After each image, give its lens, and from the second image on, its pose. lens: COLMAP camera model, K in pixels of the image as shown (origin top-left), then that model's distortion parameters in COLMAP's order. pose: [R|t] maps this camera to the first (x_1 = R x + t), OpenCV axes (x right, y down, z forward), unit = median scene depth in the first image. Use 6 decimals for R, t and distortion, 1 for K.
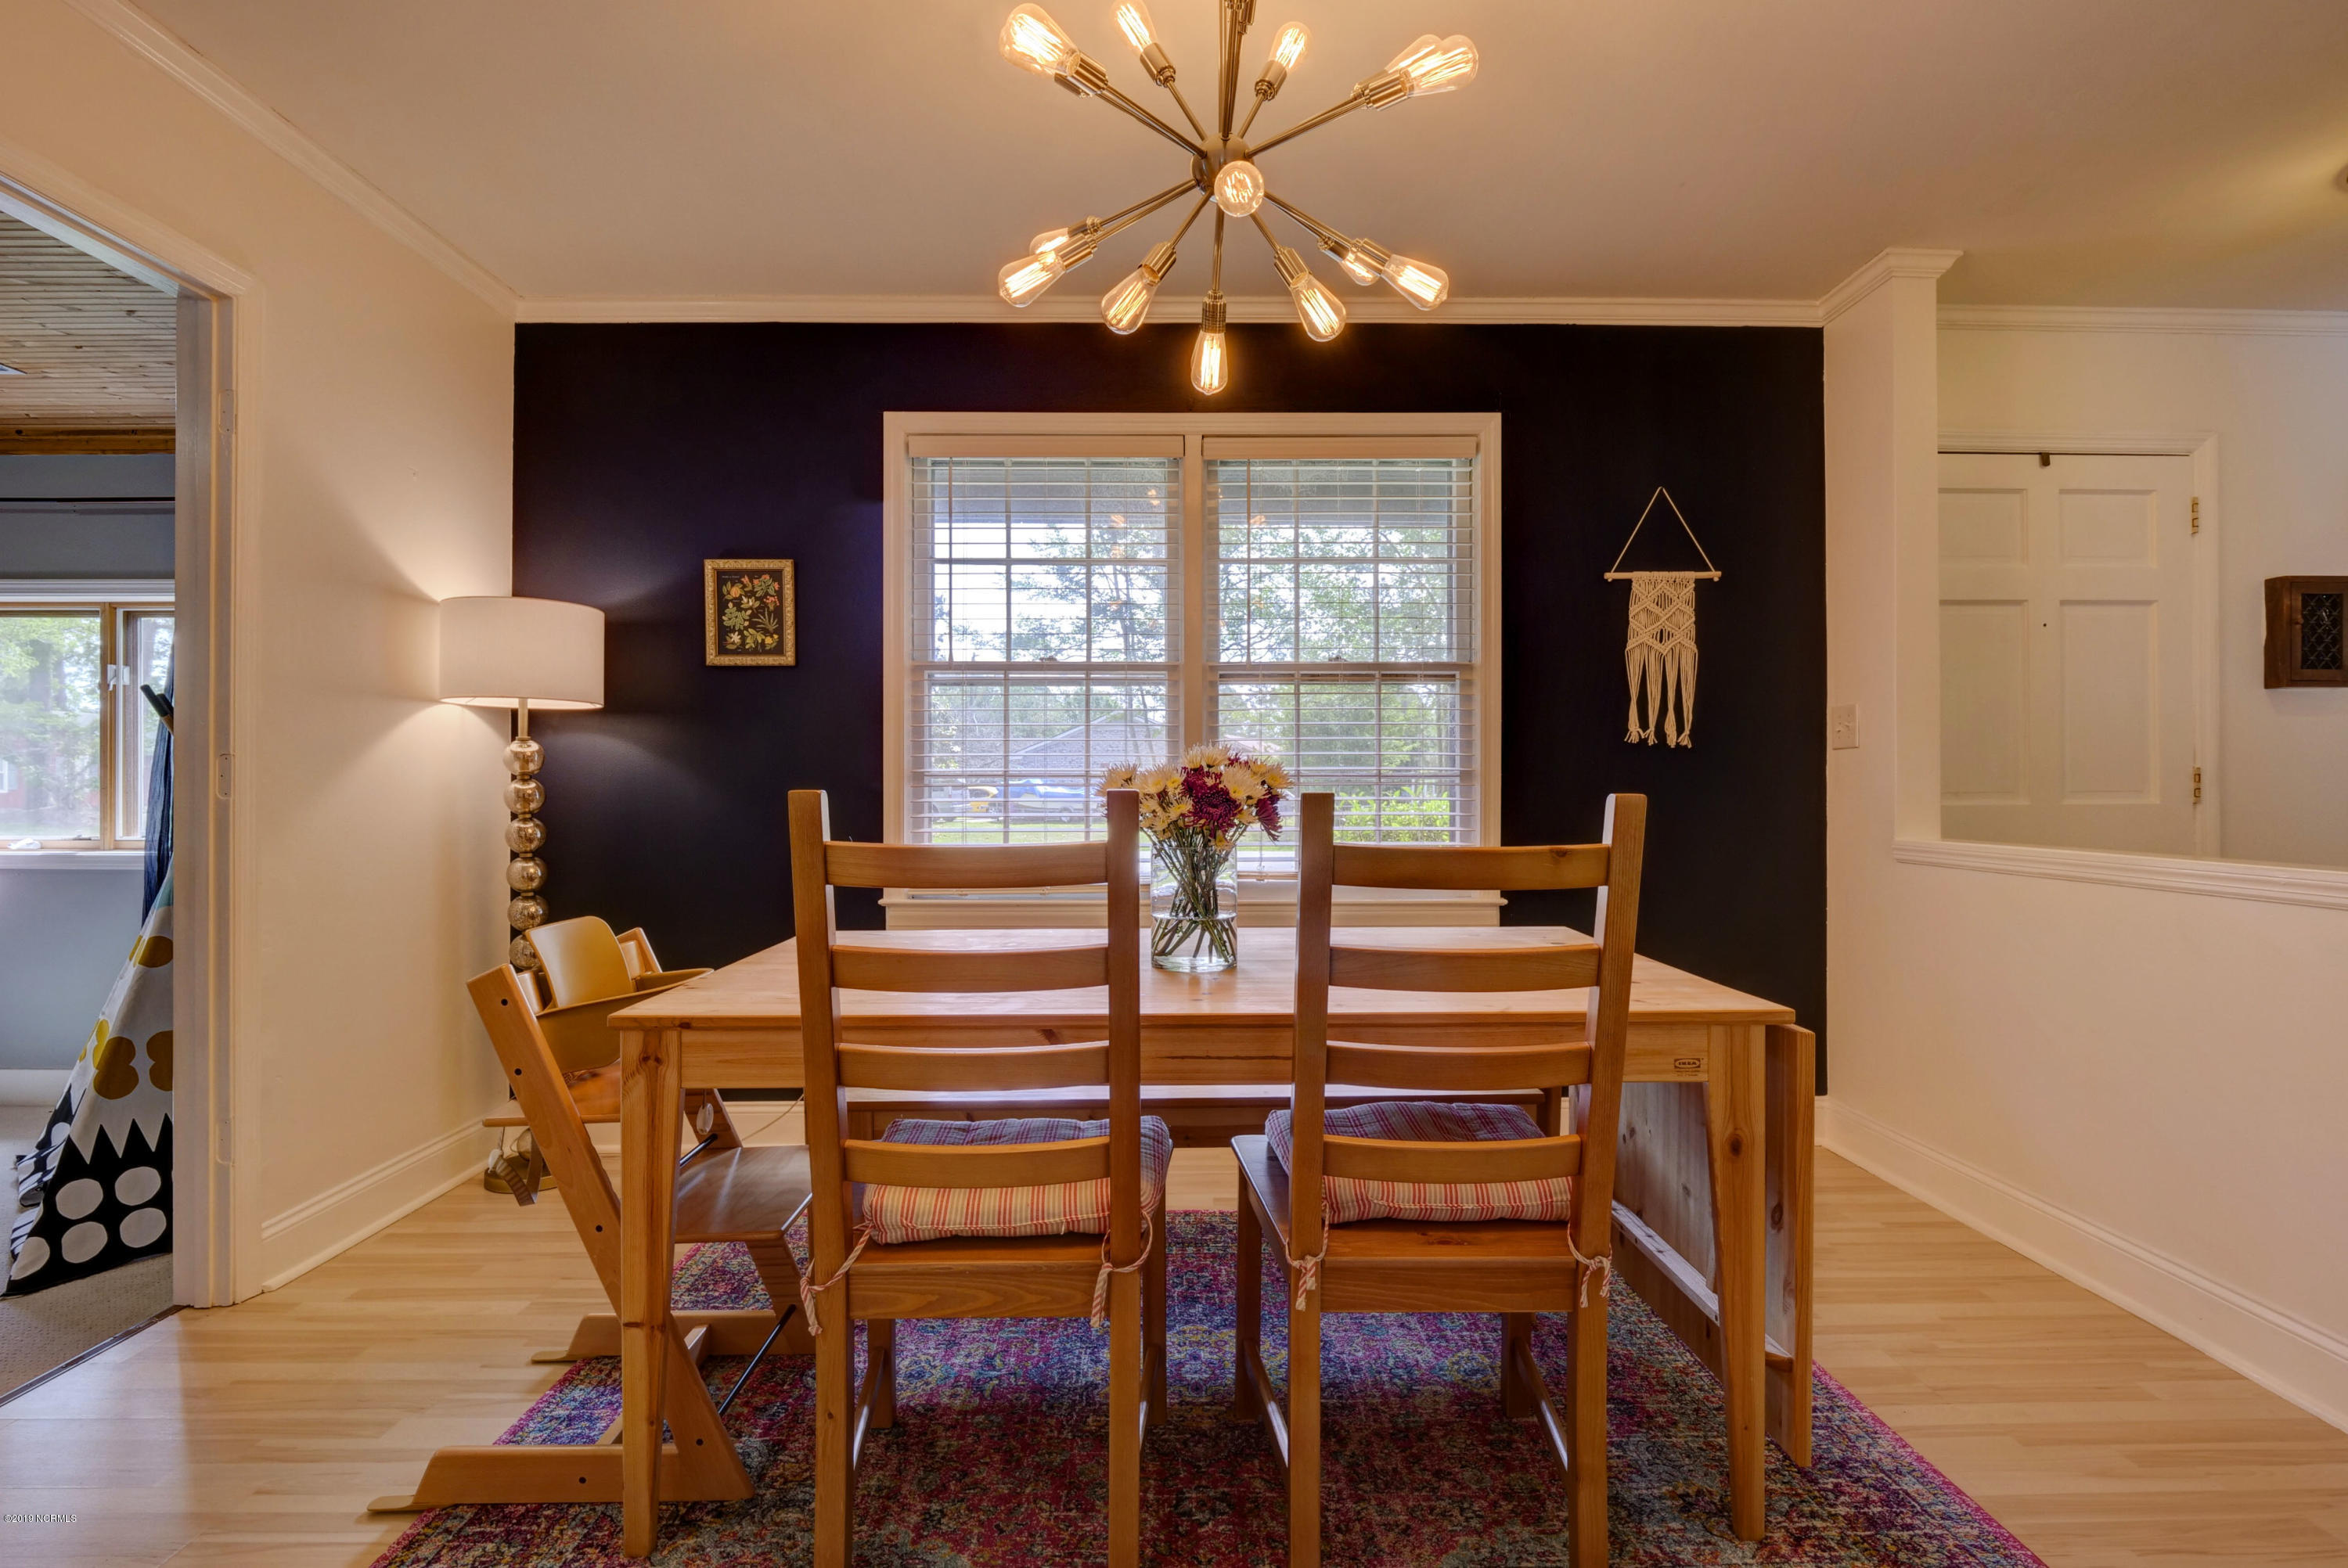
lens RADIAL K [[1140.2, 0, 1177.9], [0, 1140.2, 786.4], [0, 0, 1]] dist [-0.009158, -0.000891]
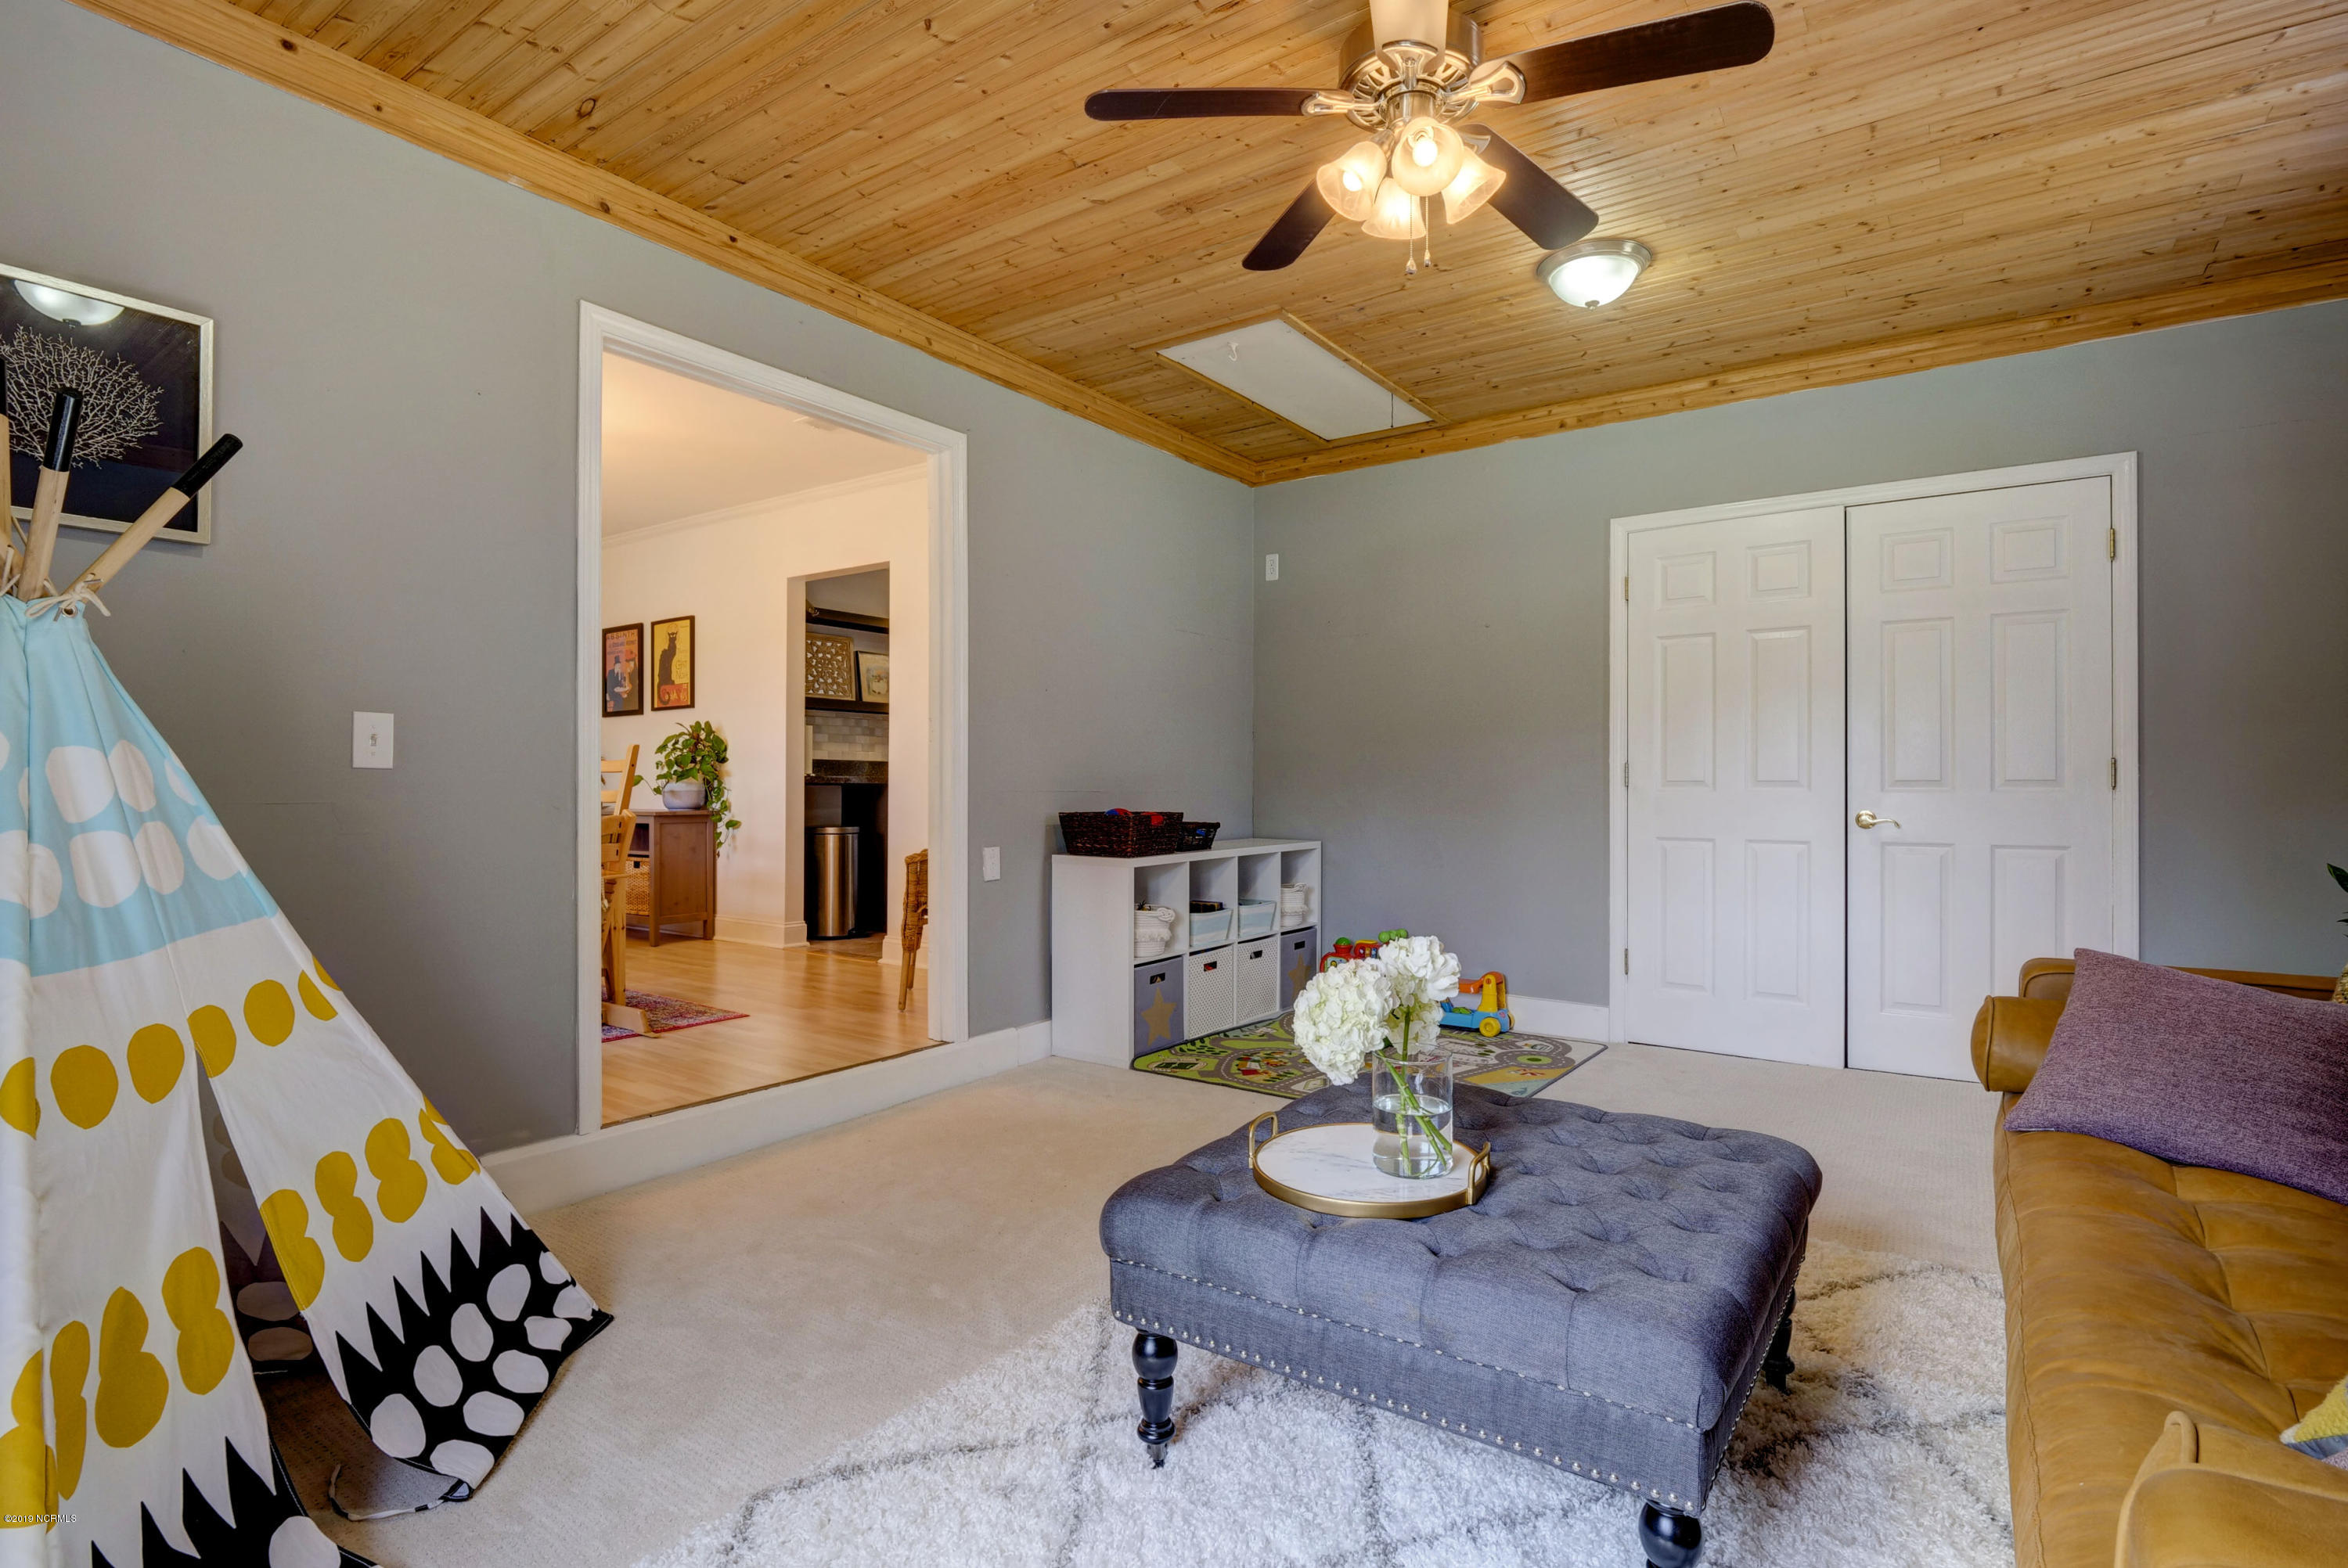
lens RADIAL K [[1140.2, 0, 1173.6], [0, 1140.2, 787.9], [0, 0, 1]] dist [-0.009158, -0.000891]
pose [[-0.810190, -0.001708, 0.586165, -1.491660], [-0.000028, 0.999996, 0.002875, 0.053987], [-0.586167, 0.002313, -0.810187, 1.149449]]
